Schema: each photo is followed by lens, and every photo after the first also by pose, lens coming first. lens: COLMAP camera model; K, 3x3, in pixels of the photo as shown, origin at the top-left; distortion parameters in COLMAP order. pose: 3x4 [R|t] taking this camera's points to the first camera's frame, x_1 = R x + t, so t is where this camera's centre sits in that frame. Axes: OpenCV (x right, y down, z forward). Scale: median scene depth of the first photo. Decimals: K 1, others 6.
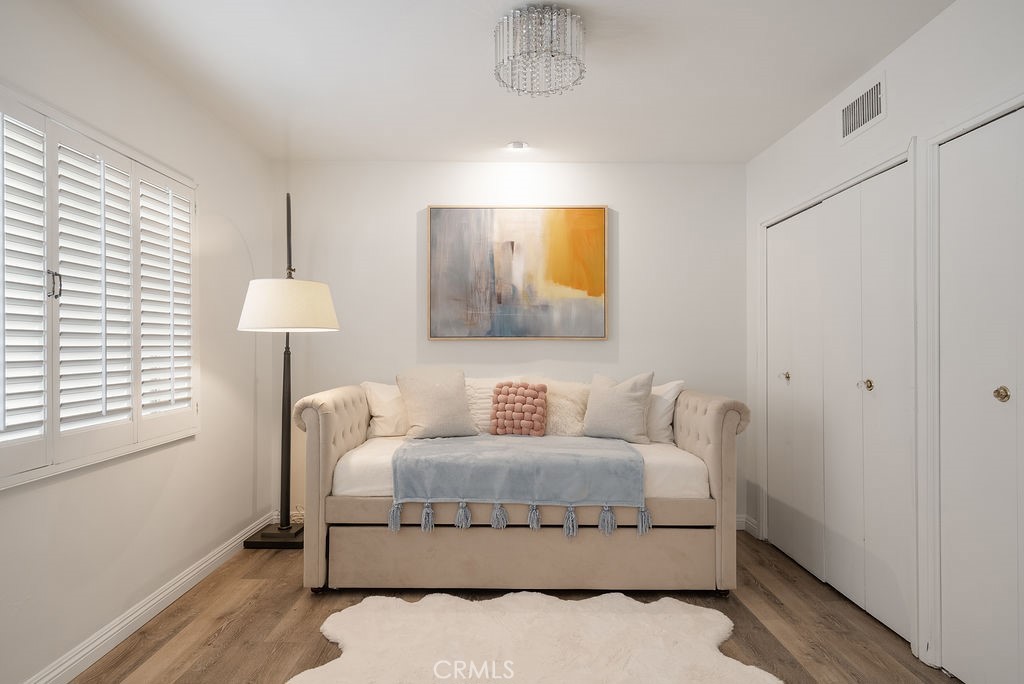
lens RADIAL K [[583.9, 0, 510.0], [0, 583.9, 349.4], [0, 0, 1]] dist [0.008802, 0.001751]
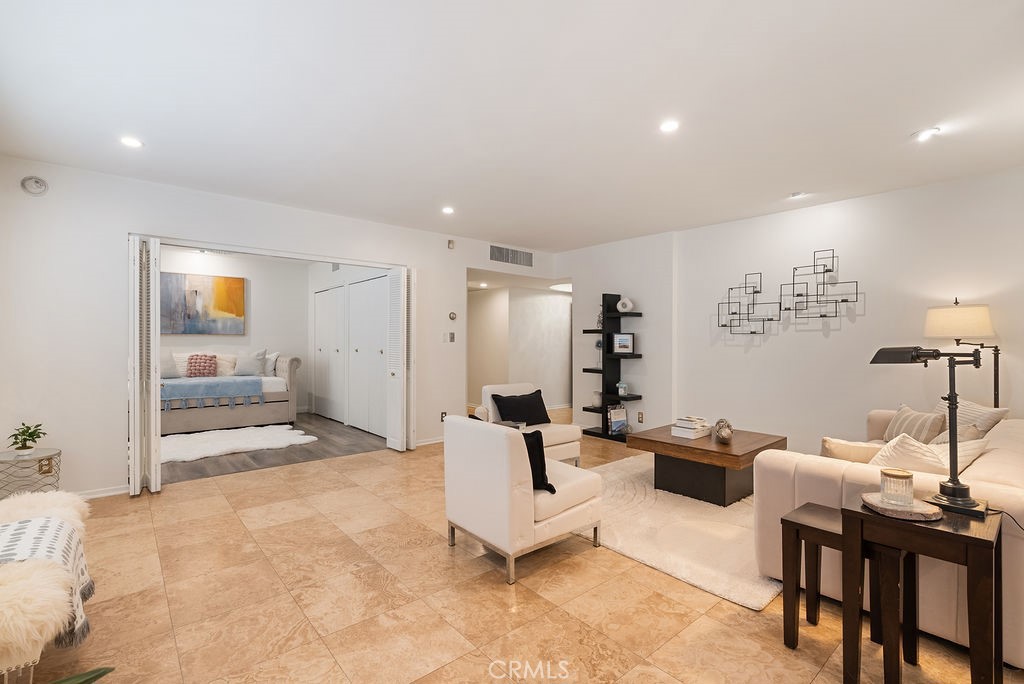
lens RADIAL K [[466.7, 0, 513.1], [0, 466.7, 339.6], [0, 0, 1]] dist [-0.001044, -0.000504]
pose [[0.762162, 0.001487, 0.647384, -0.229821], [-0.002273, 0.999997, 0.000379, -0.004472], [-0.647382, -0.001760, 0.762164, -1.137579]]
